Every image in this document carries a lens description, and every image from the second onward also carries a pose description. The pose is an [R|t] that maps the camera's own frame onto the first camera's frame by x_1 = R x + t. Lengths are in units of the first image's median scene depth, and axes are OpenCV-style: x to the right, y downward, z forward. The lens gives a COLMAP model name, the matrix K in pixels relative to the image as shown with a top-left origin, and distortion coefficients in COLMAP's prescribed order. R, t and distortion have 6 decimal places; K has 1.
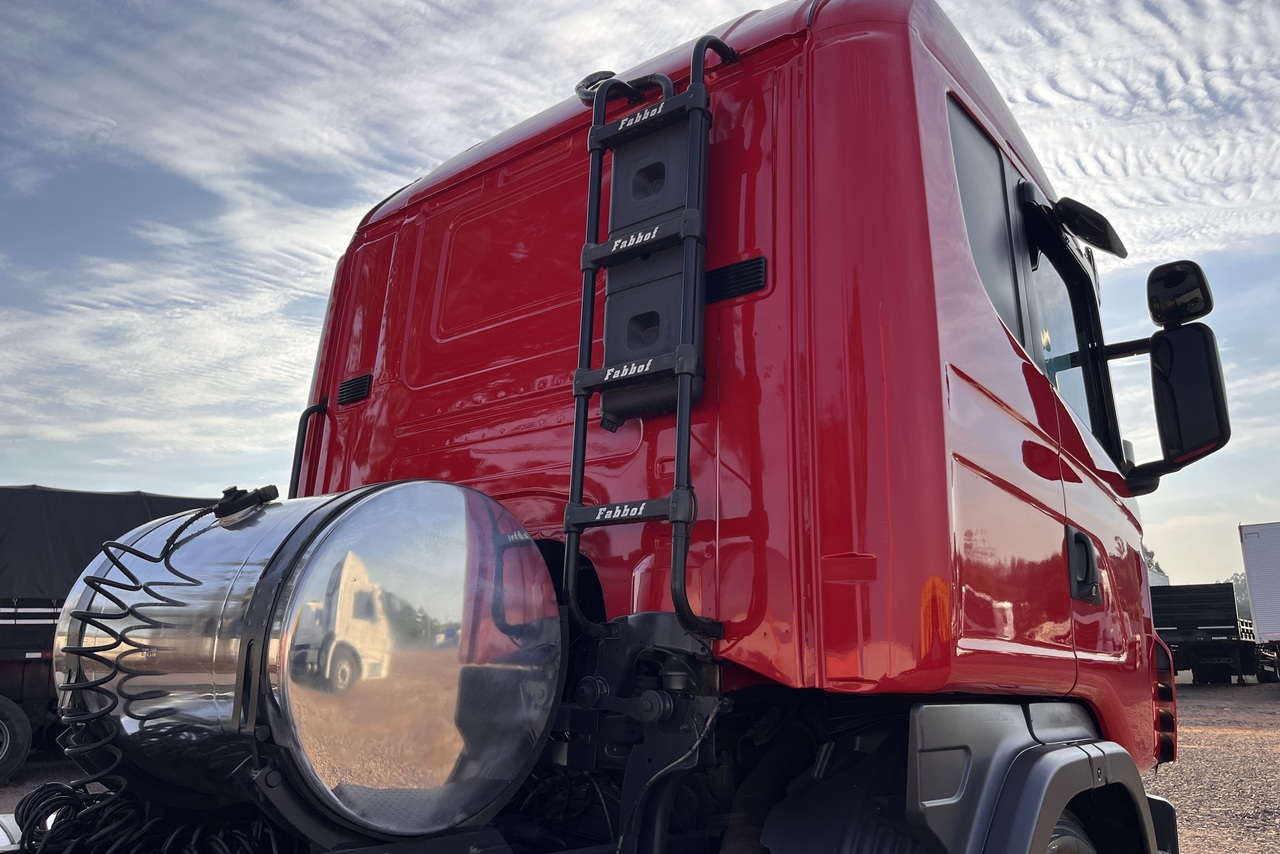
lens RADIAL K [[986.9, 0, 652.4], [0, 986.9, 428.4], [0, 0, 1]] dist [0.032603, -0.030964]
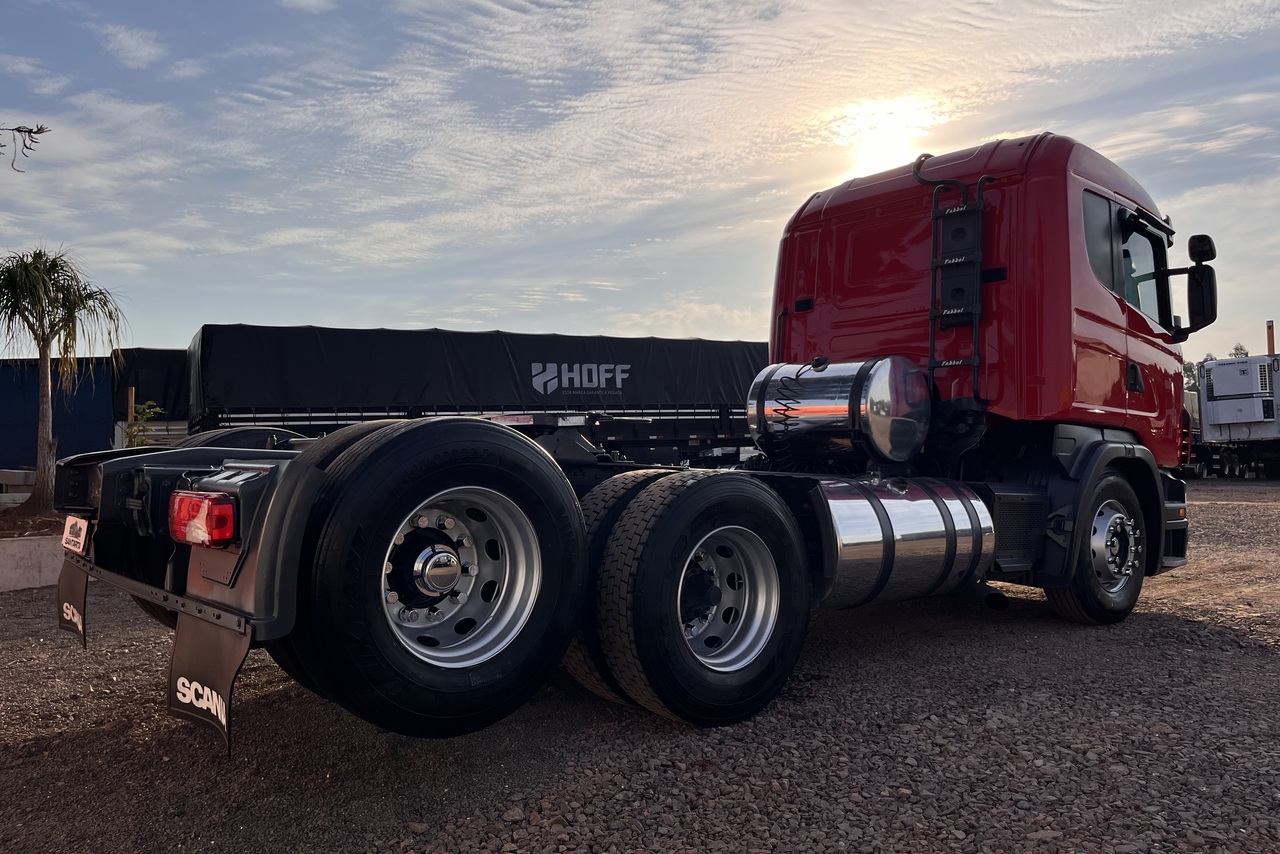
lens RADIAL K [[986.9, 0, 629.1], [0, 986.9, 414.0], [0, 0, 1]] dist [0.032603, -0.030964]
pose [[0.984975, -0.007493, -0.172533, -0.433721], [0.038589, 0.983347, 0.177594, -0.297698], [0.168329, -0.181584, 0.968862, -1.858338]]
